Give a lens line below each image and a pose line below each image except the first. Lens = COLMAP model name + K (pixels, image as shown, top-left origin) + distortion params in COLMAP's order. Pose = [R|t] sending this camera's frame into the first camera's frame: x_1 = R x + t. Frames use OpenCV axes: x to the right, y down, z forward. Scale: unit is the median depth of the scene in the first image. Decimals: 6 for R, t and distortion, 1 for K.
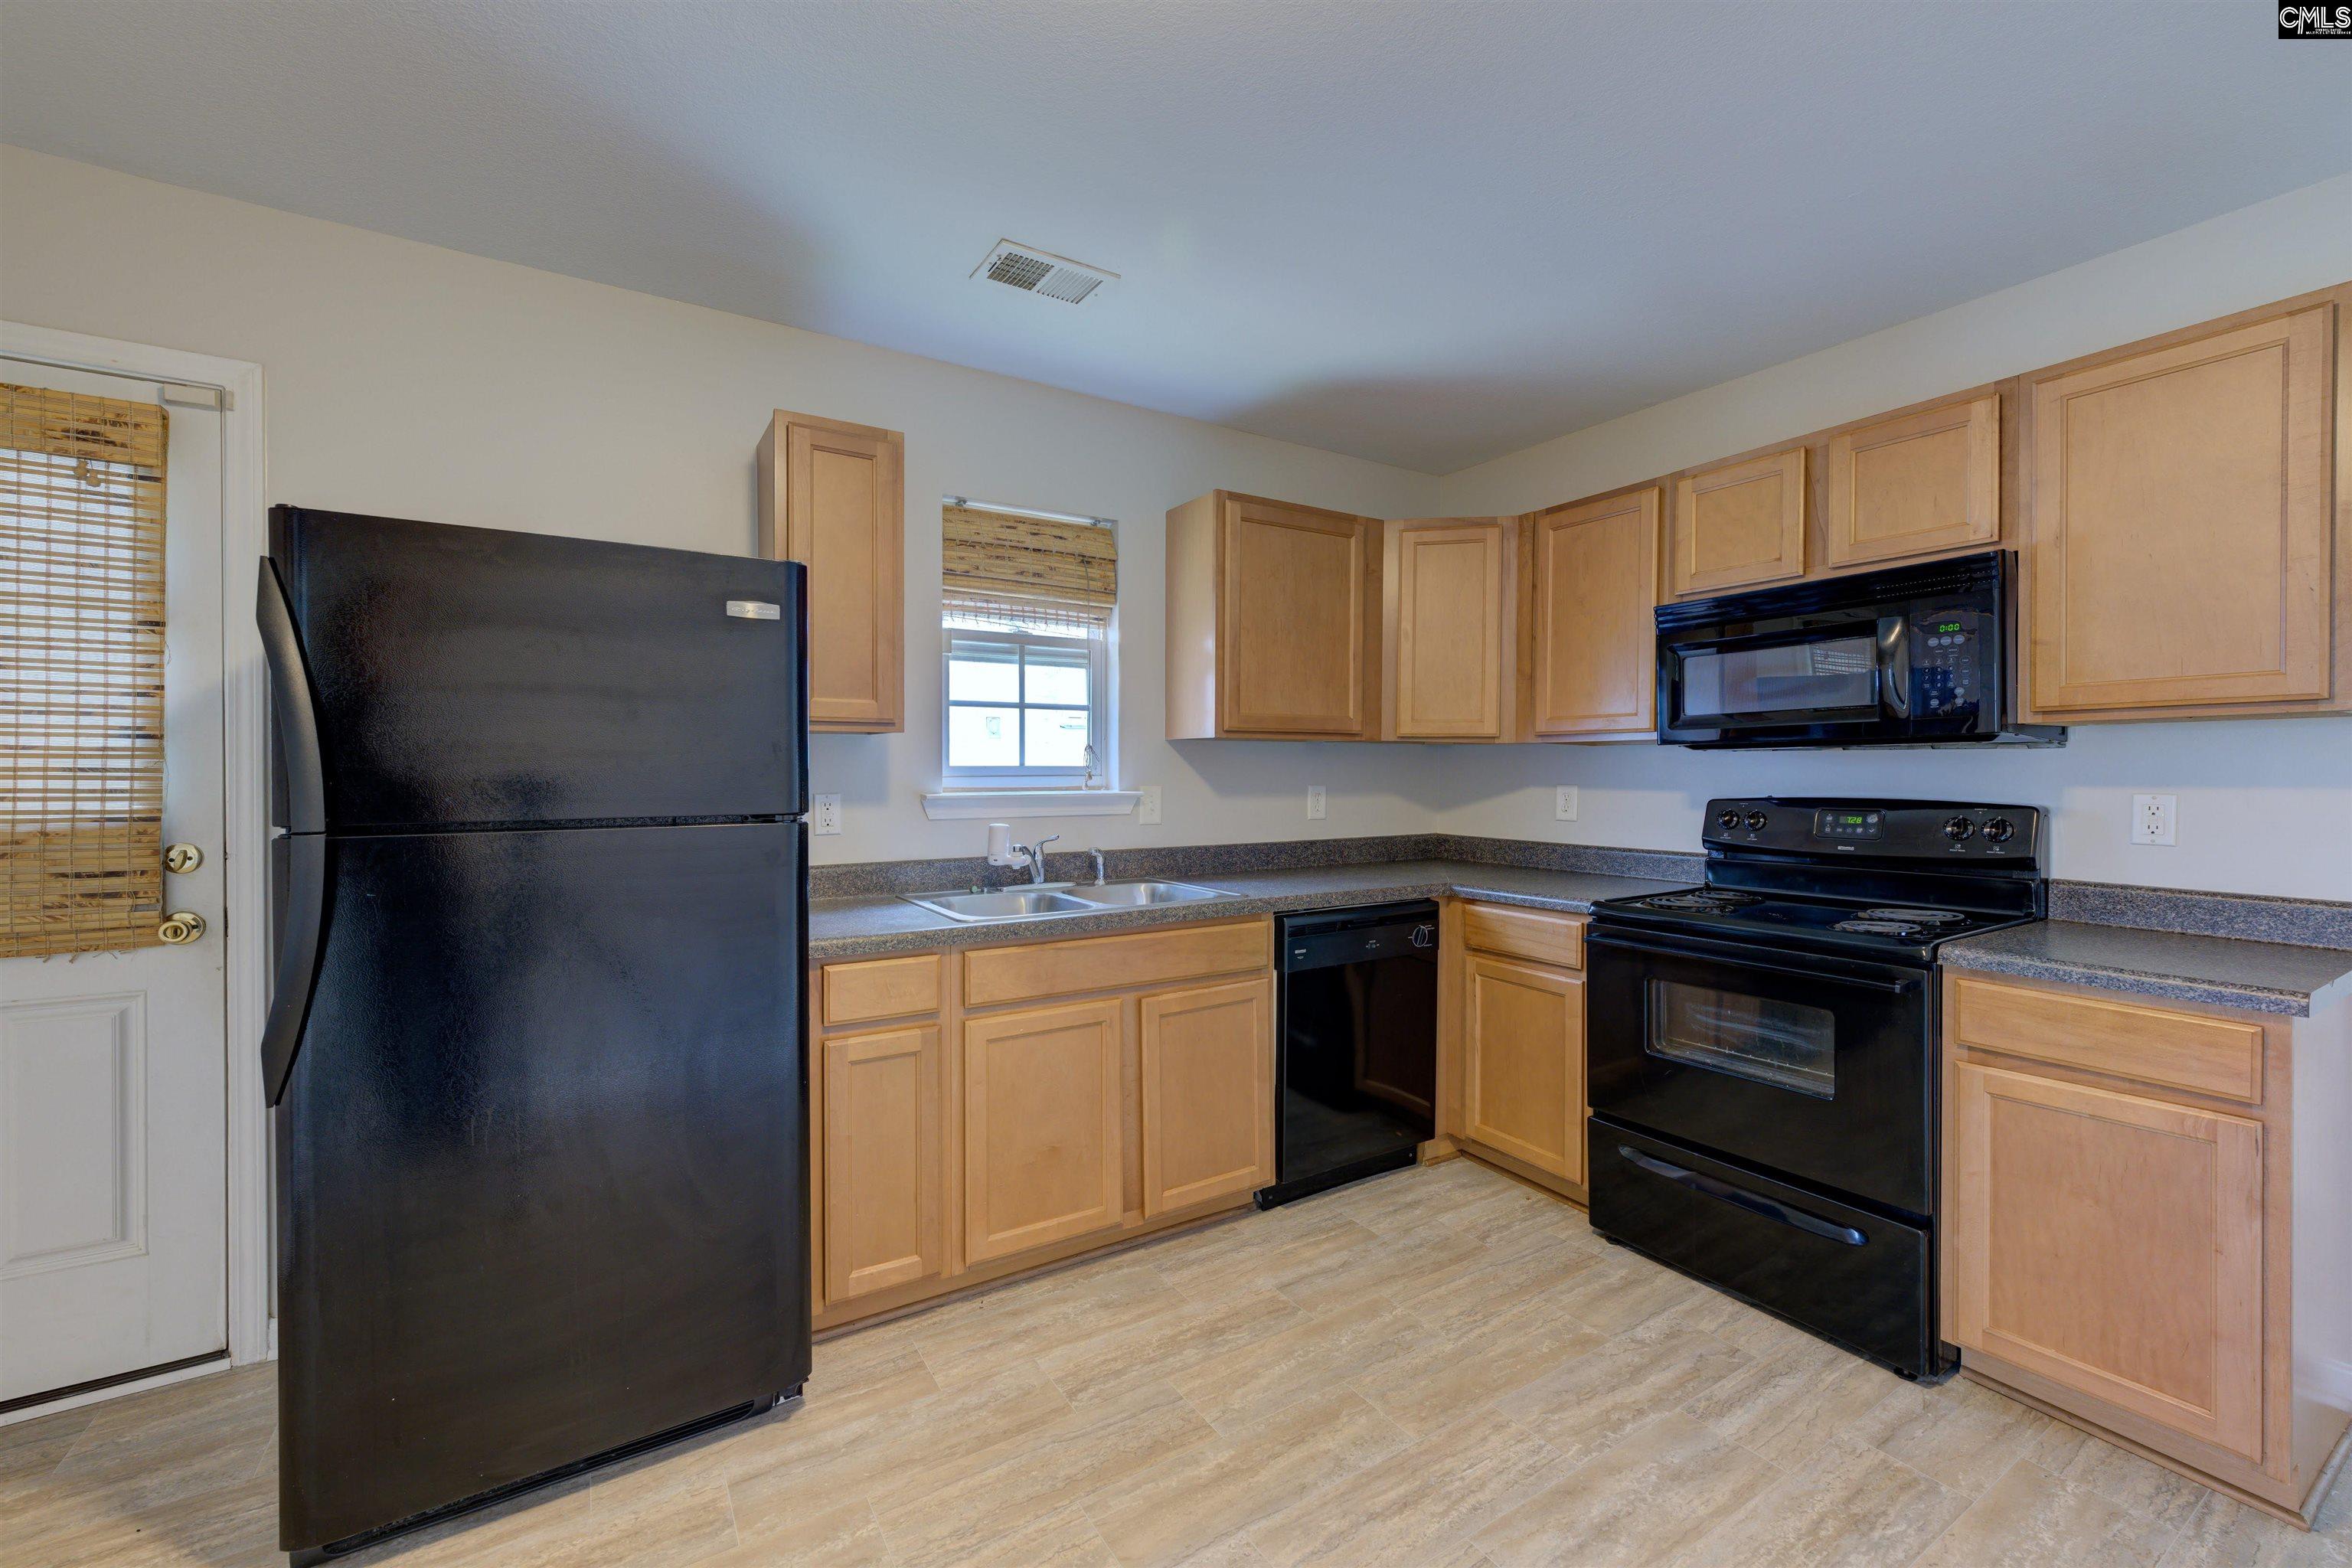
lens RADIAL K [[937.3, 0, 1139.8], [0, 937.3, 777.0], [0, 0, 1]] dist [0.000029, 0.000552]
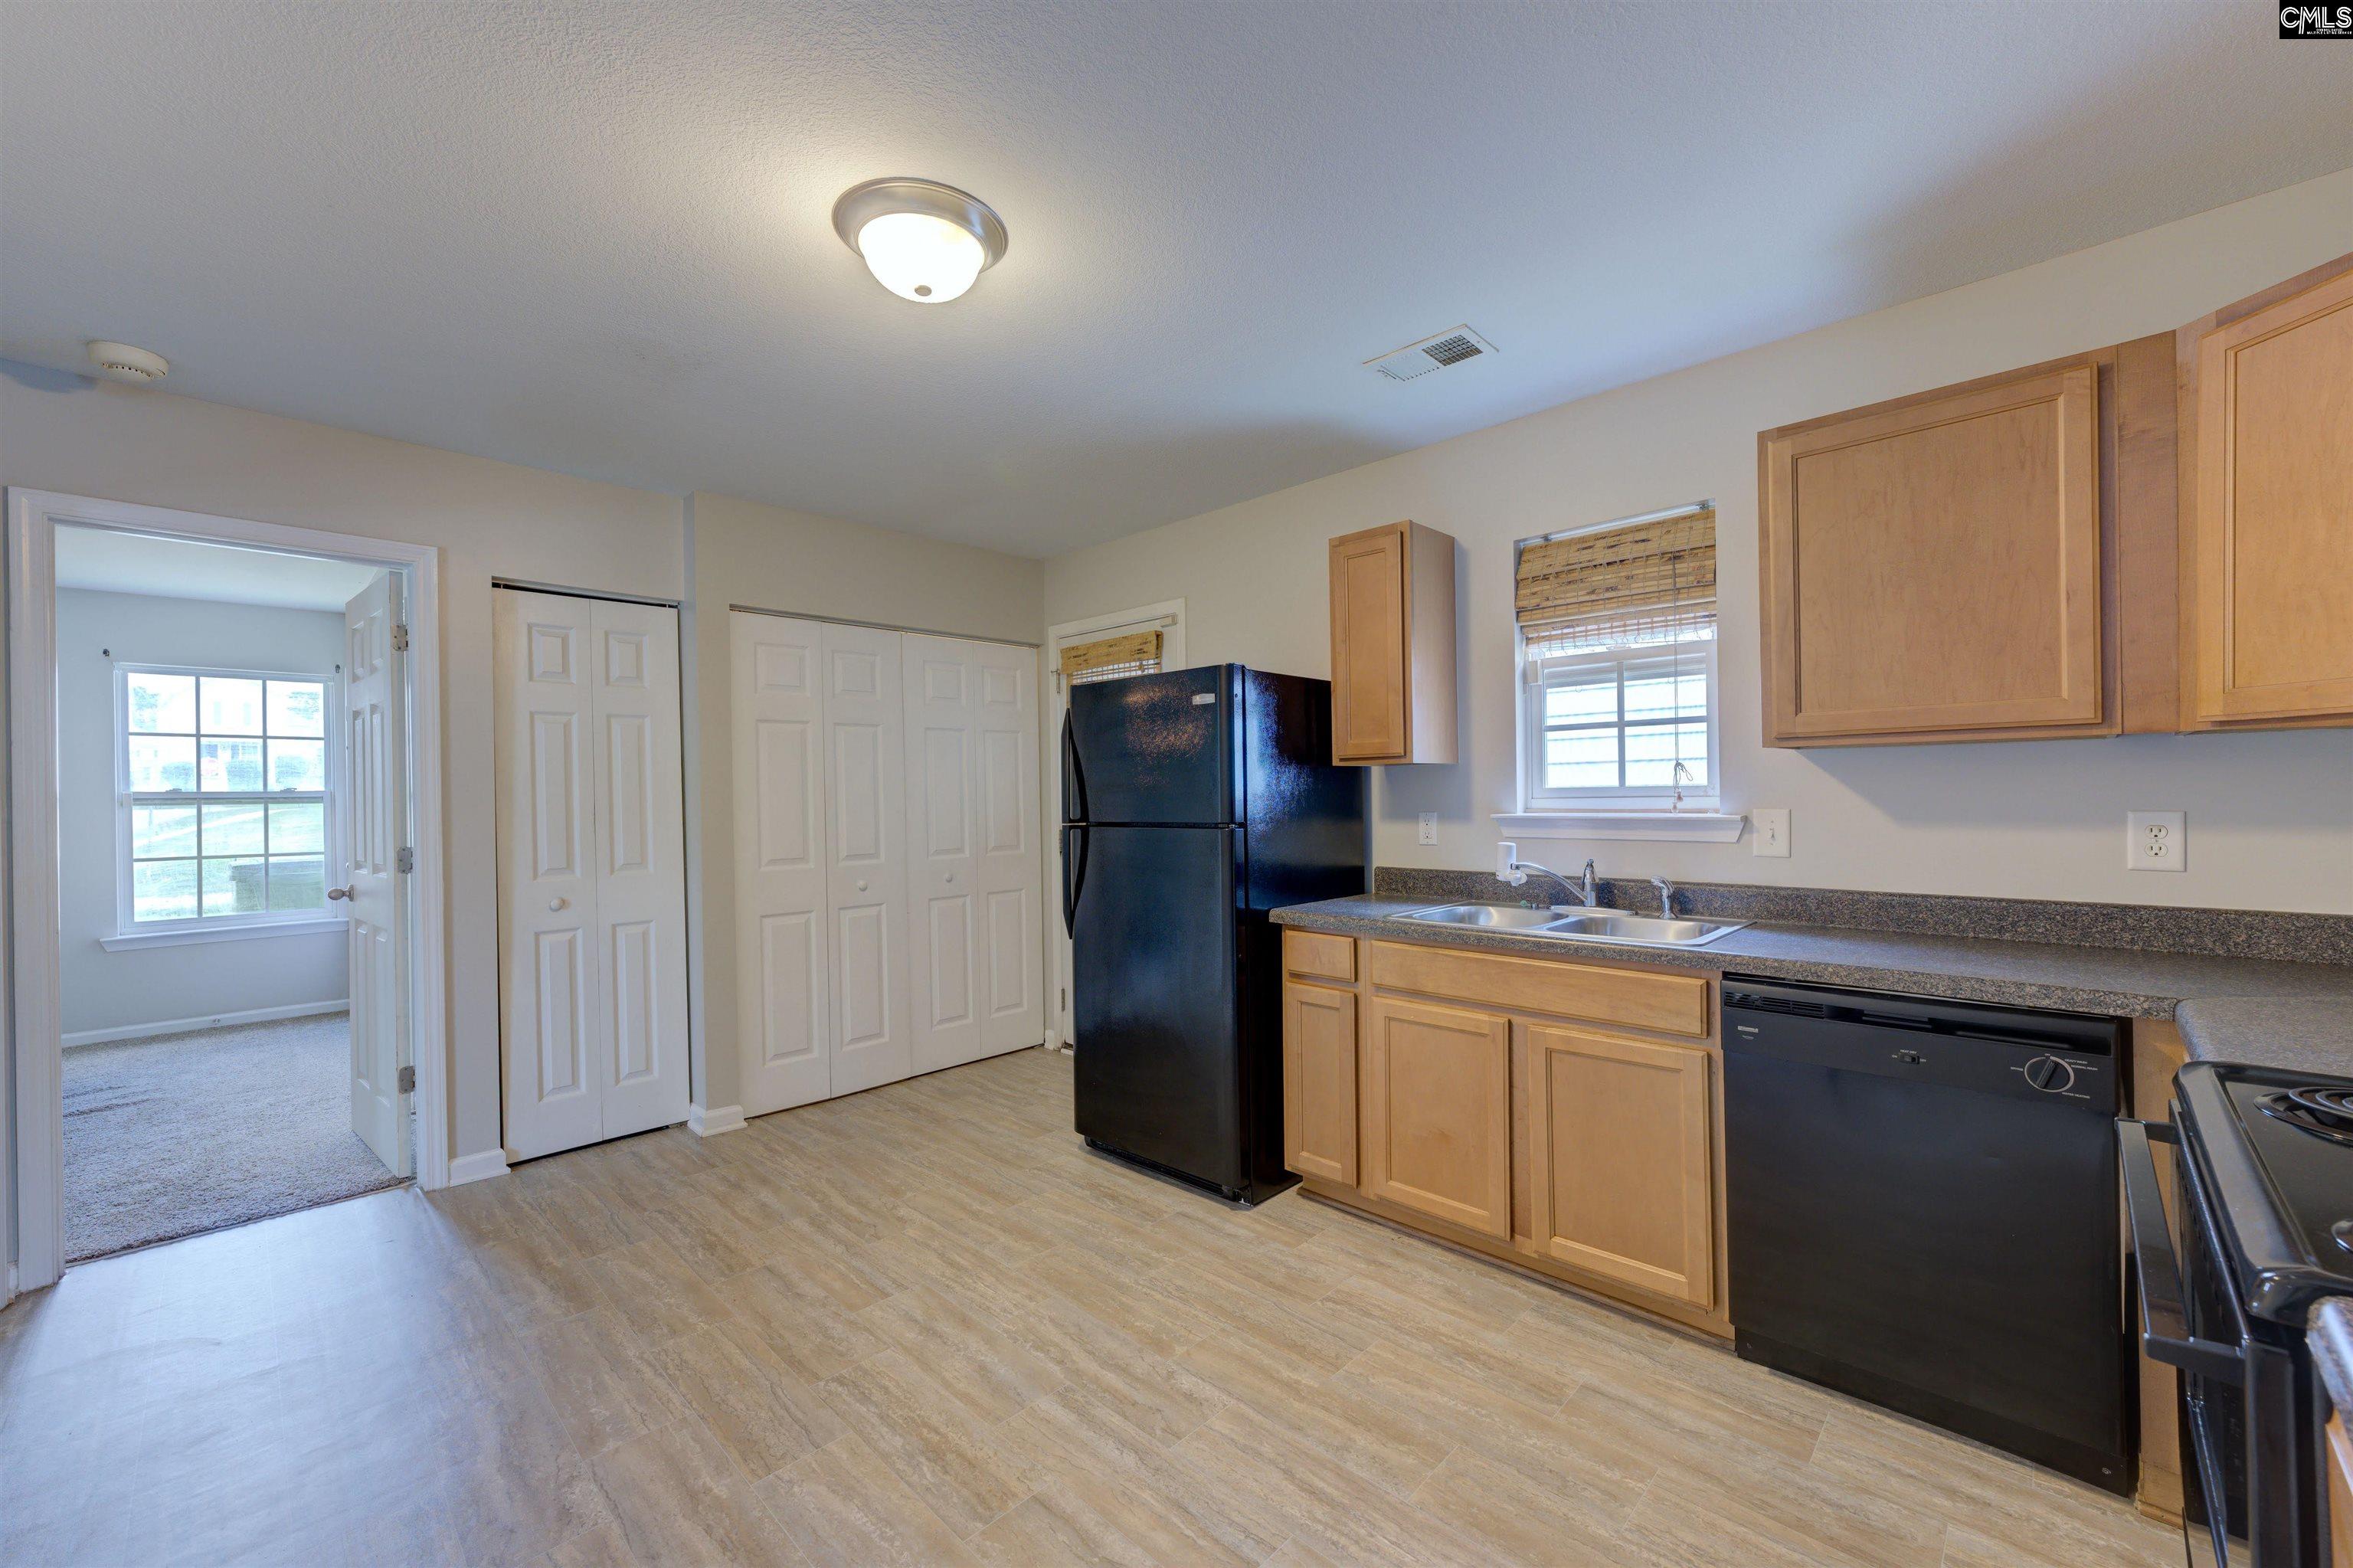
lens RADIAL K [[951.3, 0, 1204.0], [0, 951.3, 787.5], [0, 0, 1]] dist [-0.000101, 0.000135]
pose [[0.258992, -0.010654, -0.965821, 0.905782], [0.005050, 0.999940, -0.009676, -0.004650], [0.965866, -0.002371, 0.259030, 0.425280]]
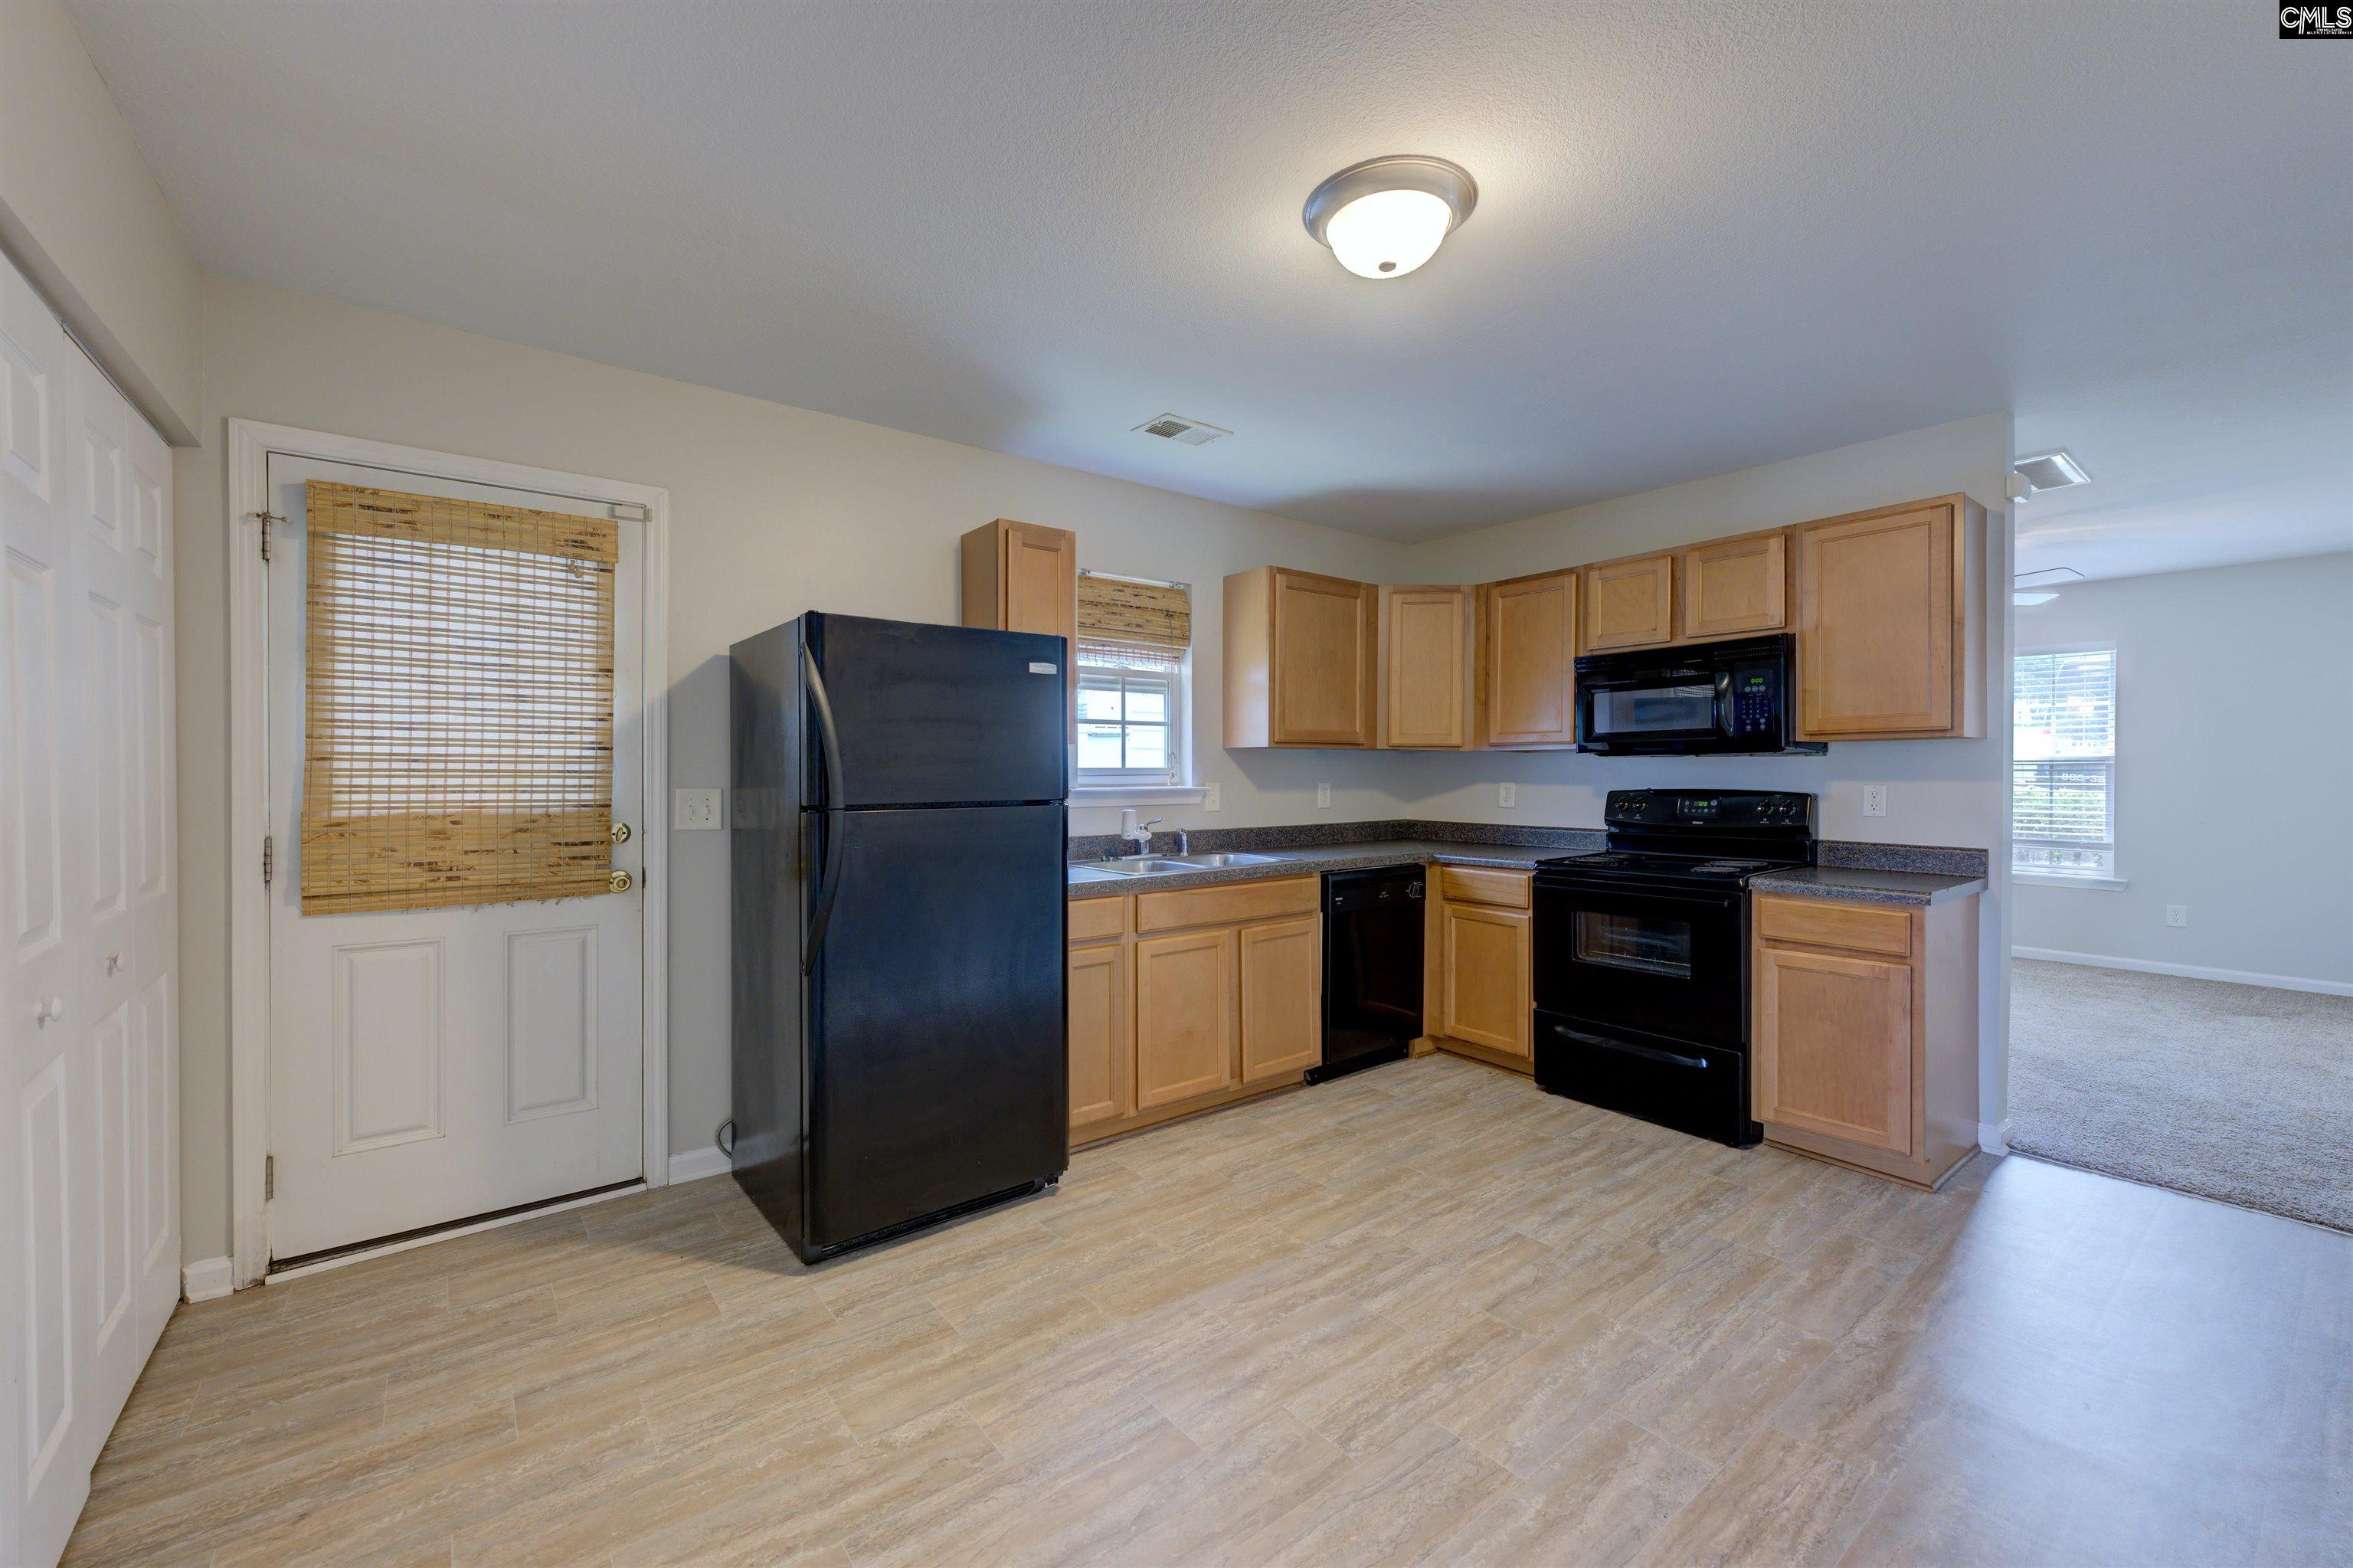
lens RADIAL K [[943.1, 0, 1142.5], [0, 943.1, 775.1], [0, 0, 1]] dist [0.000012, 0.000046]
pose [[0.994089, -0.001716, 0.108556, -0.313066], [0.002013, 0.999995, -0.002632, 0.002723], [-0.108551, 0.002835, 0.994087, -0.431339]]
